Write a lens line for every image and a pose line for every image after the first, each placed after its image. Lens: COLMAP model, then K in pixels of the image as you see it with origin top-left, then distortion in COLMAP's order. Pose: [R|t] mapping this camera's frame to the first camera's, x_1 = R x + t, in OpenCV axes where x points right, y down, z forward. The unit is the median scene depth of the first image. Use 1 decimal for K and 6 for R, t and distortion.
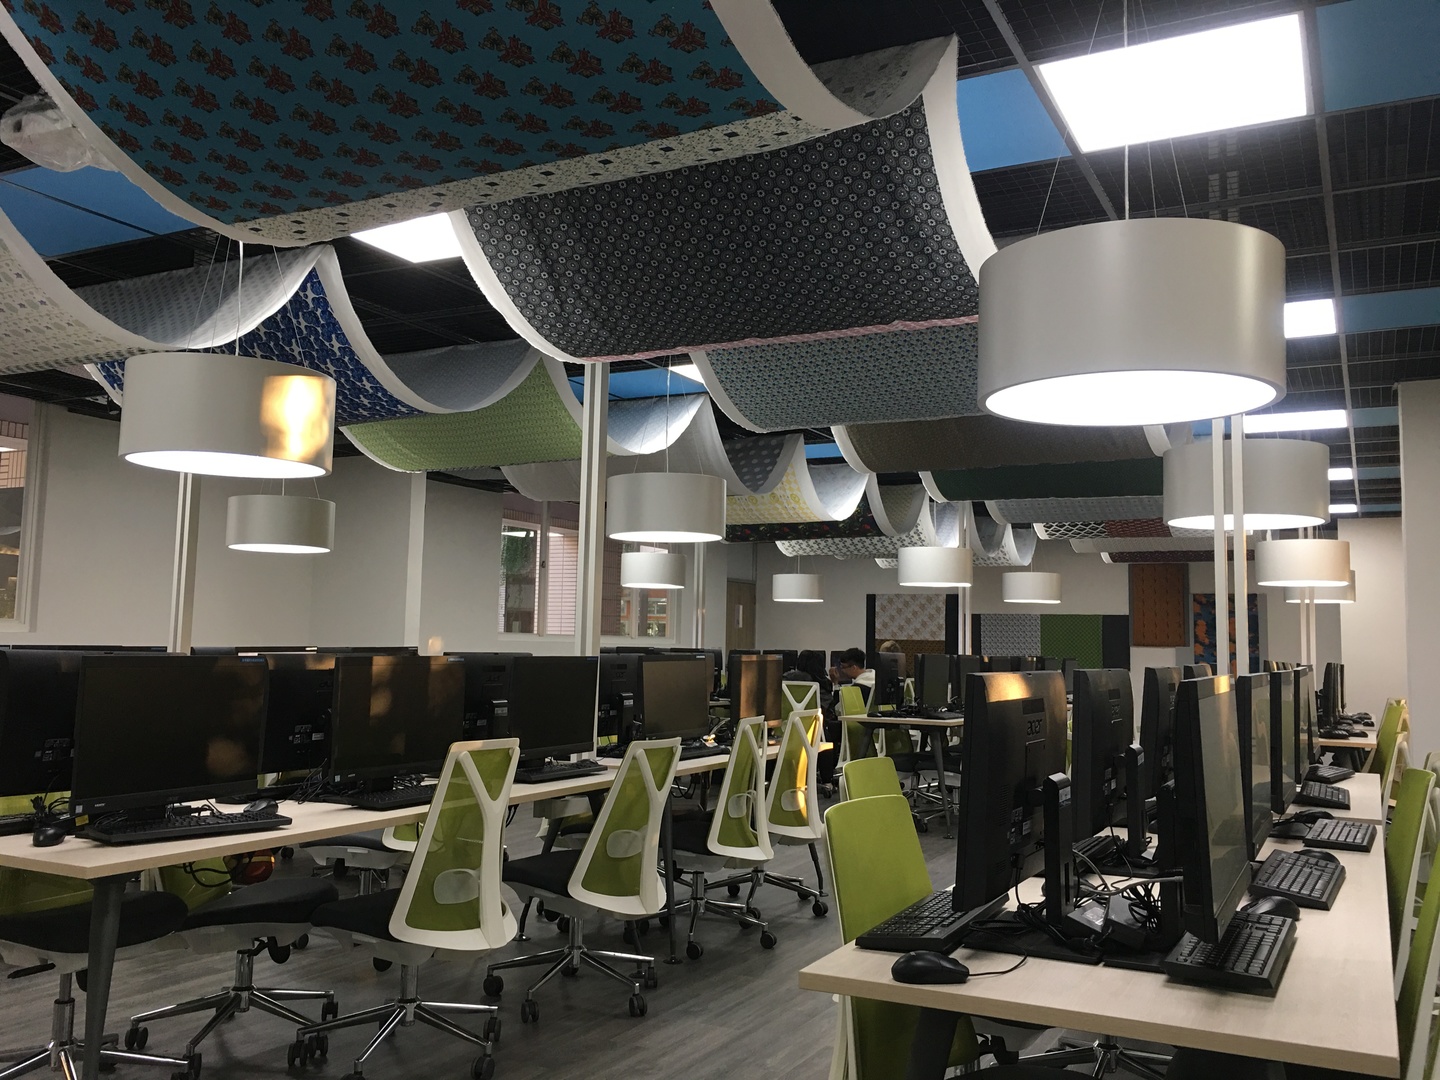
lens RADIAL K [[1232.1, 0, 713.9], [0, 1232.1, 545.3], [0, 0, 1]] dist [0.072911, -0.095071]
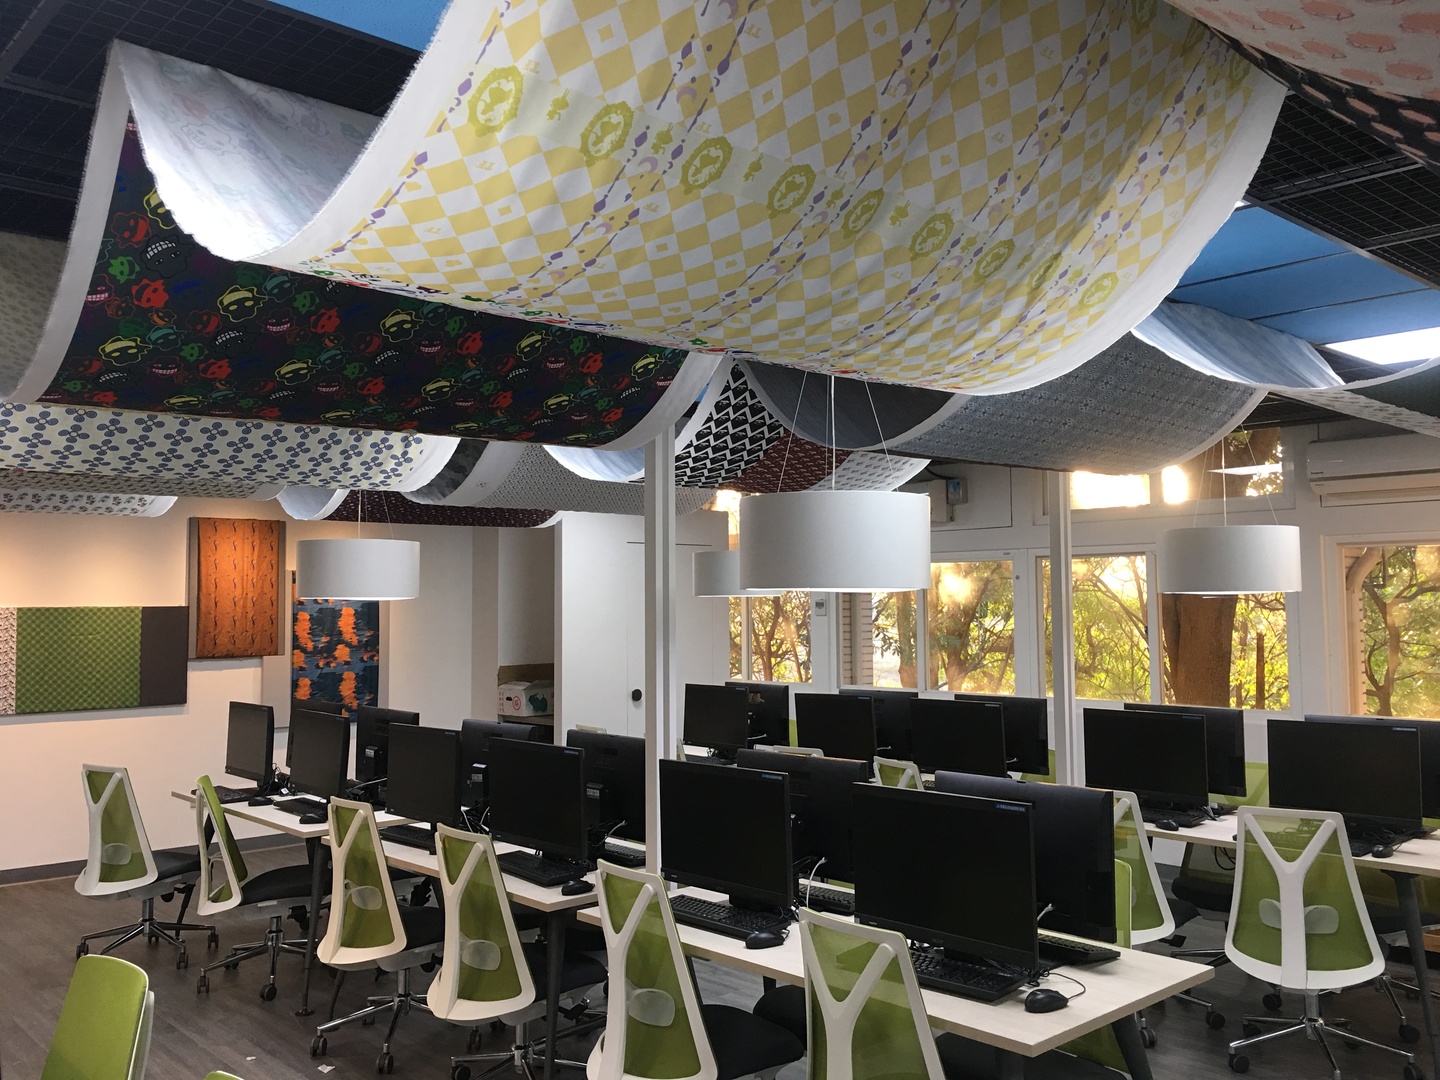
lens RADIAL K [[1232.1, 0, 726.8], [0, 1232.1, 535.0], [0, 0, 1]] dist [0.072911, -0.095071]
pose [[0.334091, 0.029756, 0.942071, -0.408601], [-0.061944, 0.998034, -0.009556, 0.043258], [-0.940503, -0.055163, 0.335277, 1.855710]]
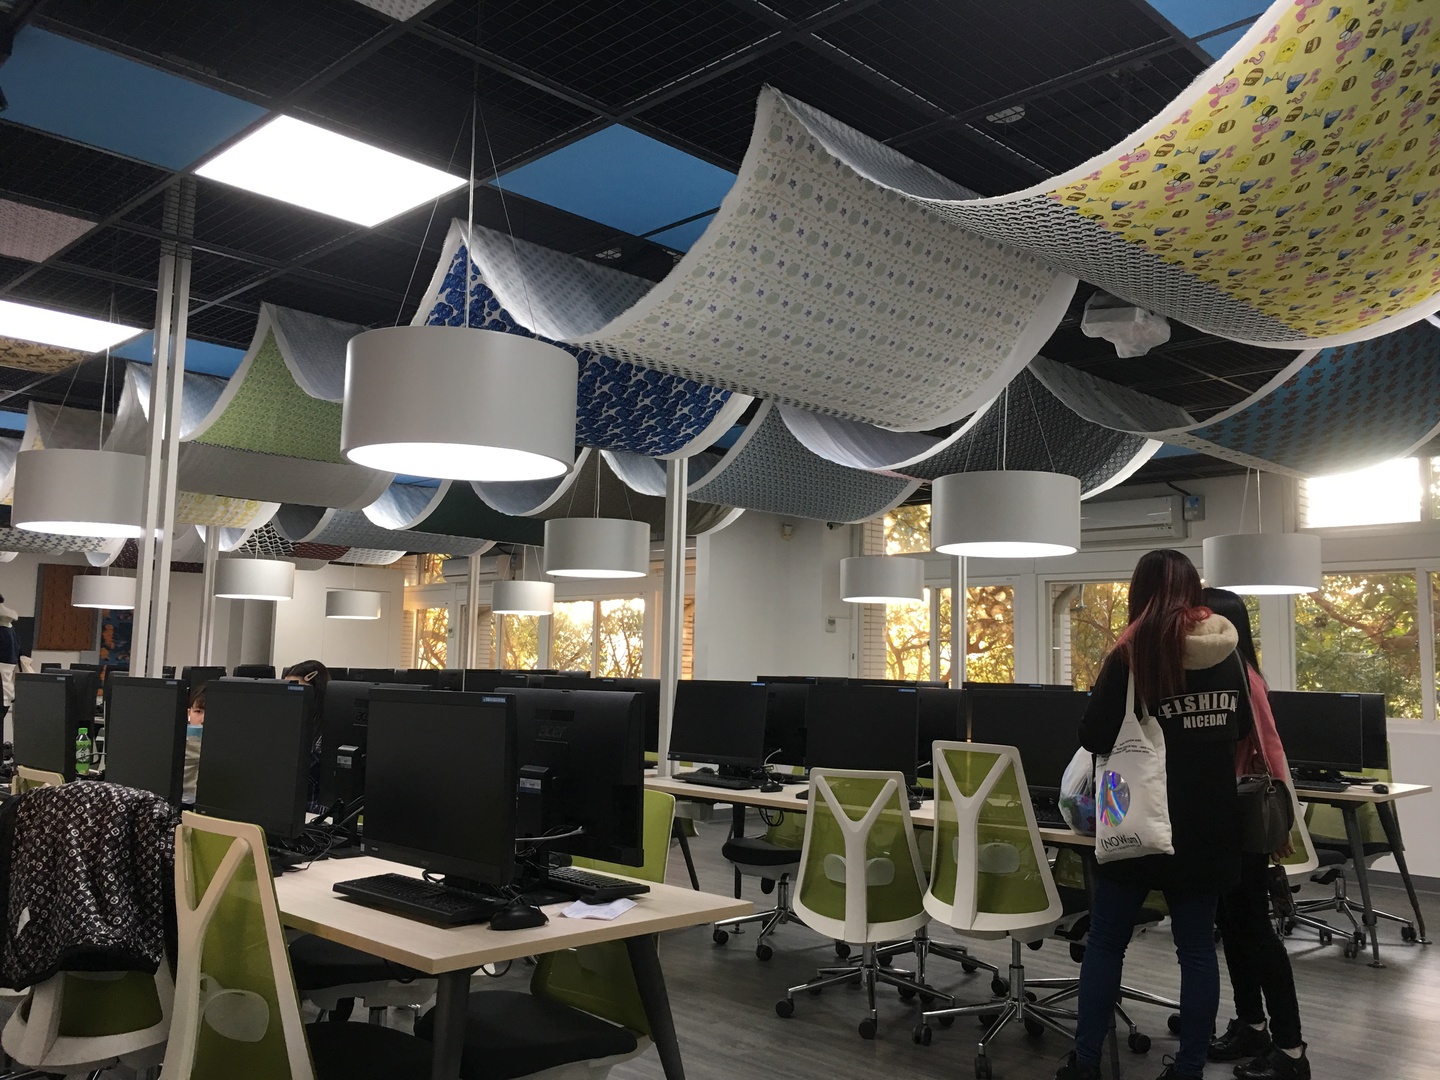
lens RADIAL K [[1232.1, 0, 719.1], [0, 1232.1, 530.7], [0, 0, 1]] dist [0.072911, -0.095071]
pose [[0.295155, 0.091519, 0.951056, -1.355130], [-0.094755, 0.993299, -0.066177, 0.014956], [-0.950739, -0.070585, 0.301849, 0.725001]]
